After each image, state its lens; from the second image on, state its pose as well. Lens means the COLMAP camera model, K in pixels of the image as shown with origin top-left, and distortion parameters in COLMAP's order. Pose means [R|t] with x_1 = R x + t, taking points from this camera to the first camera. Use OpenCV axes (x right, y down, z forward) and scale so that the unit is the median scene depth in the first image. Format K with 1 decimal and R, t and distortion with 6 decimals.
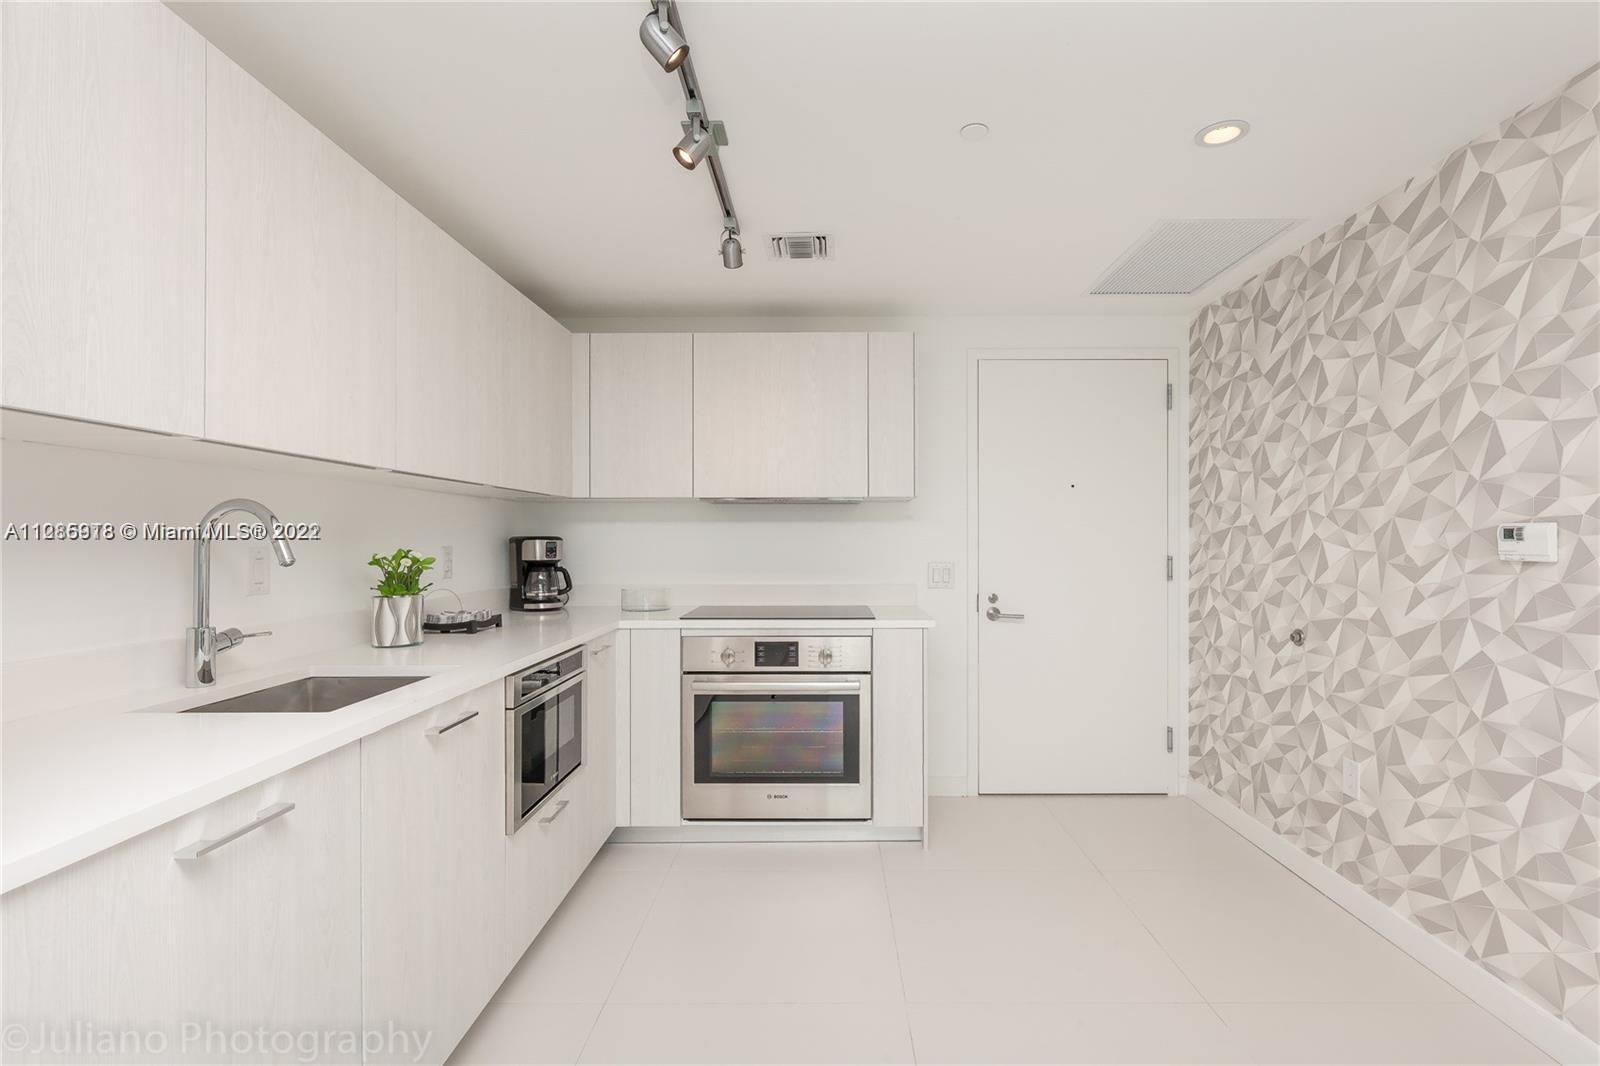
lens RADIAL K [[757.8, 0, 828.8], [0, 757.8, 538.2], [0, 0, 1]] dist [0.001903, 0.000119]
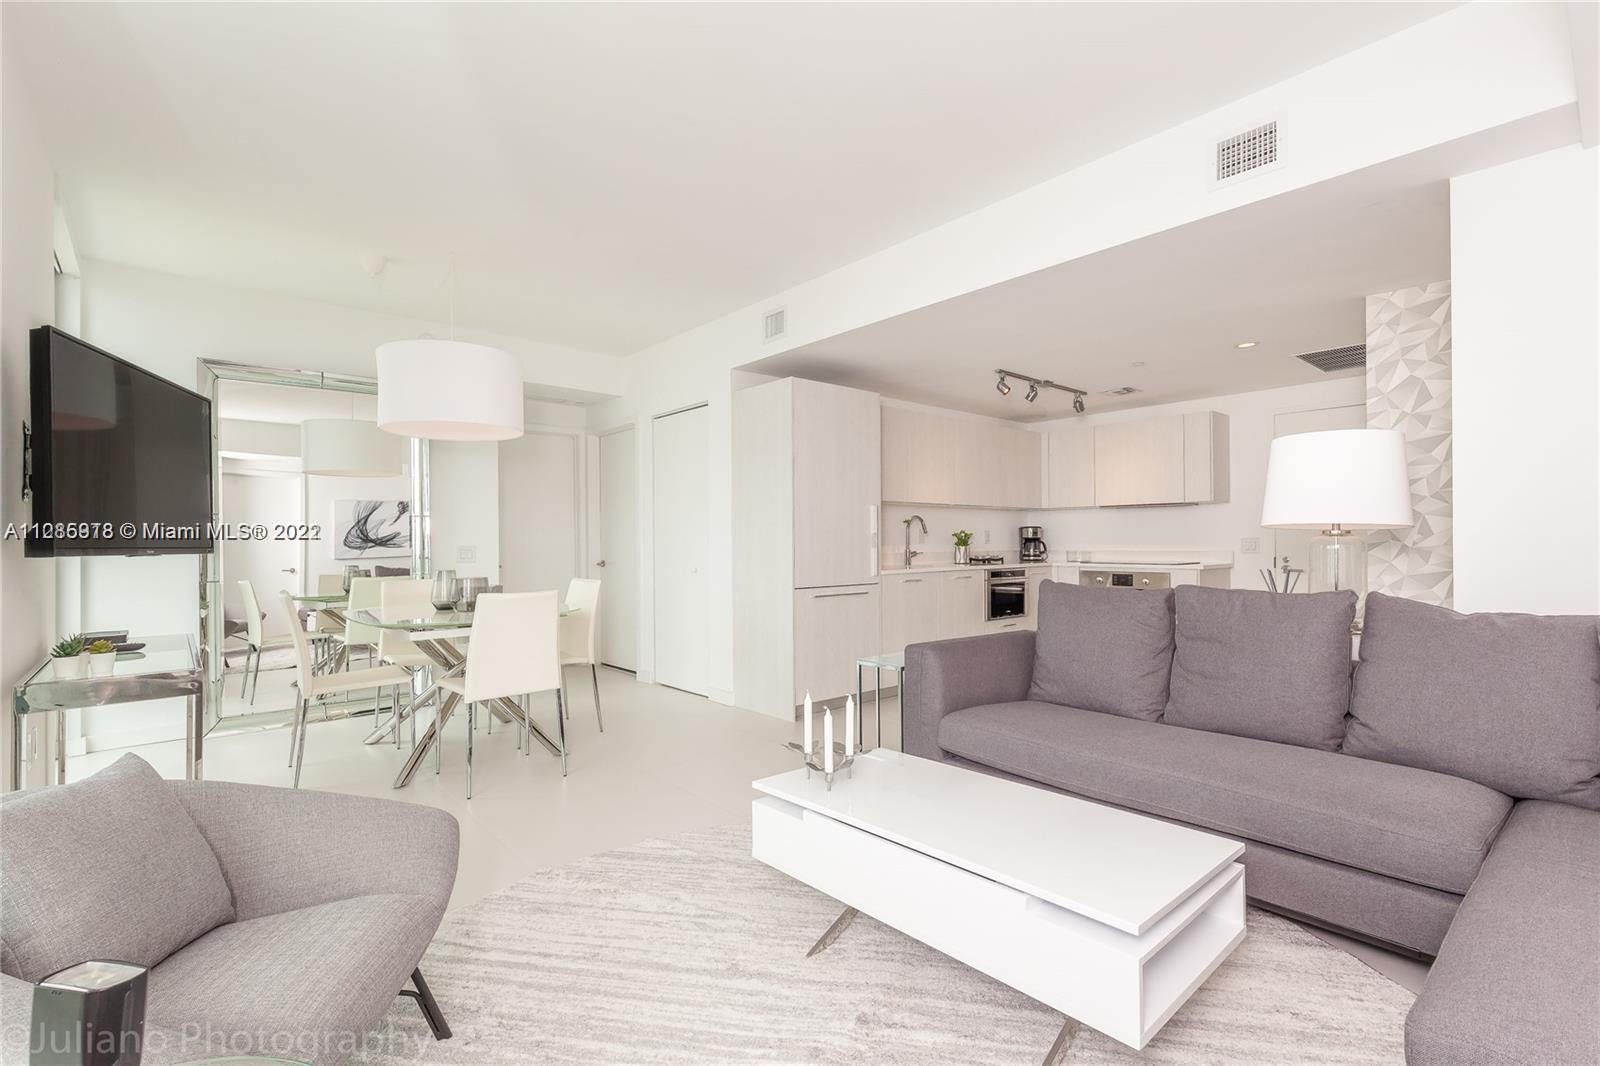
lens RADIAL K [[712.1, 0, 807.1], [0, 712.1, 536.8], [0, 0, 1]] dist [-0.003093, -0.000561]
pose [[0.659302, -0.007903, -0.751837, 0.829731], [0.006321, 0.999968, -0.004969, 0.036886], [0.751852, -0.001476, 0.659331, -0.944439]]
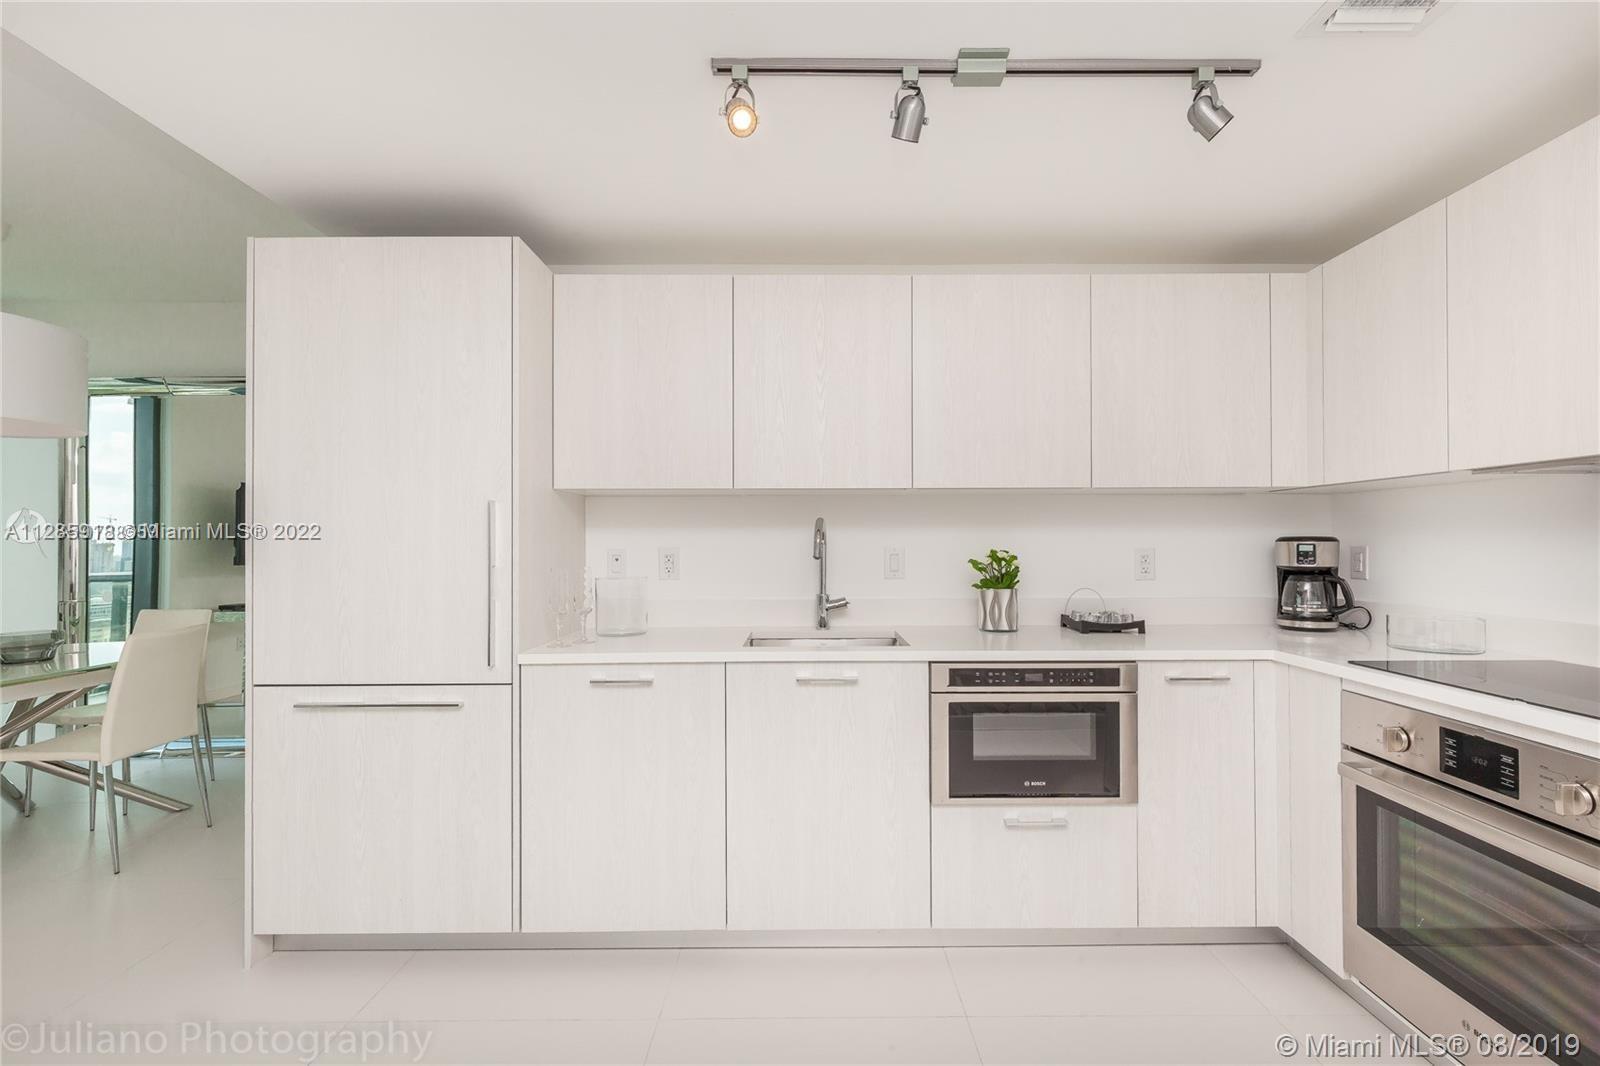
lens RADIAL K [[712.1, 0, 807.1], [0, 712.1, 536.8], [0, 0, 1]] dist [-0.003093, -0.000561]
pose [[0.001779, -0.007536, -0.999970, 0.415876], [0.005532, 0.999956, -0.007526, -0.000047], [0.999983, -0.005519, 0.001820, 0.535258]]
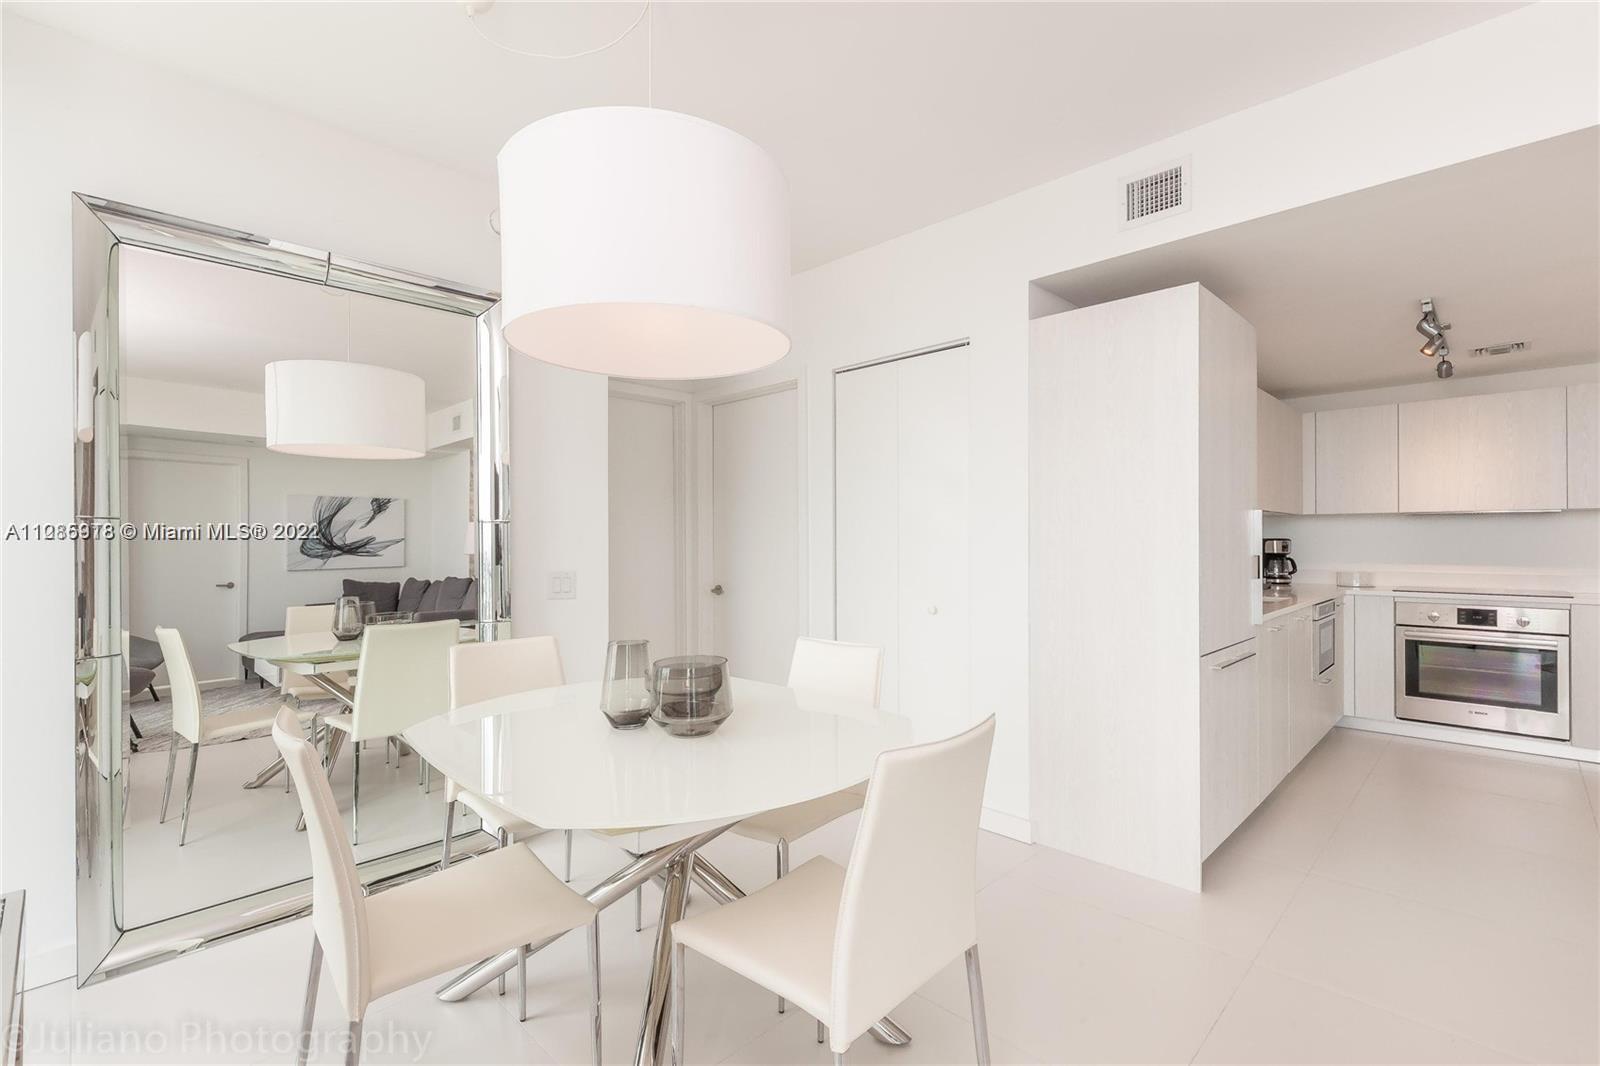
lens RADIAL K [[712.1, 0, 807.1], [0, 712.1, 536.8], [0, 0, 1]] dist [-0.003093, -0.000561]
pose [[0.708099, -0.005150, -0.706094, -0.015106], [0.001198, 0.999981, -0.006092, 0.002092], [0.706112, 0.003468, 0.708092, -0.911144]]
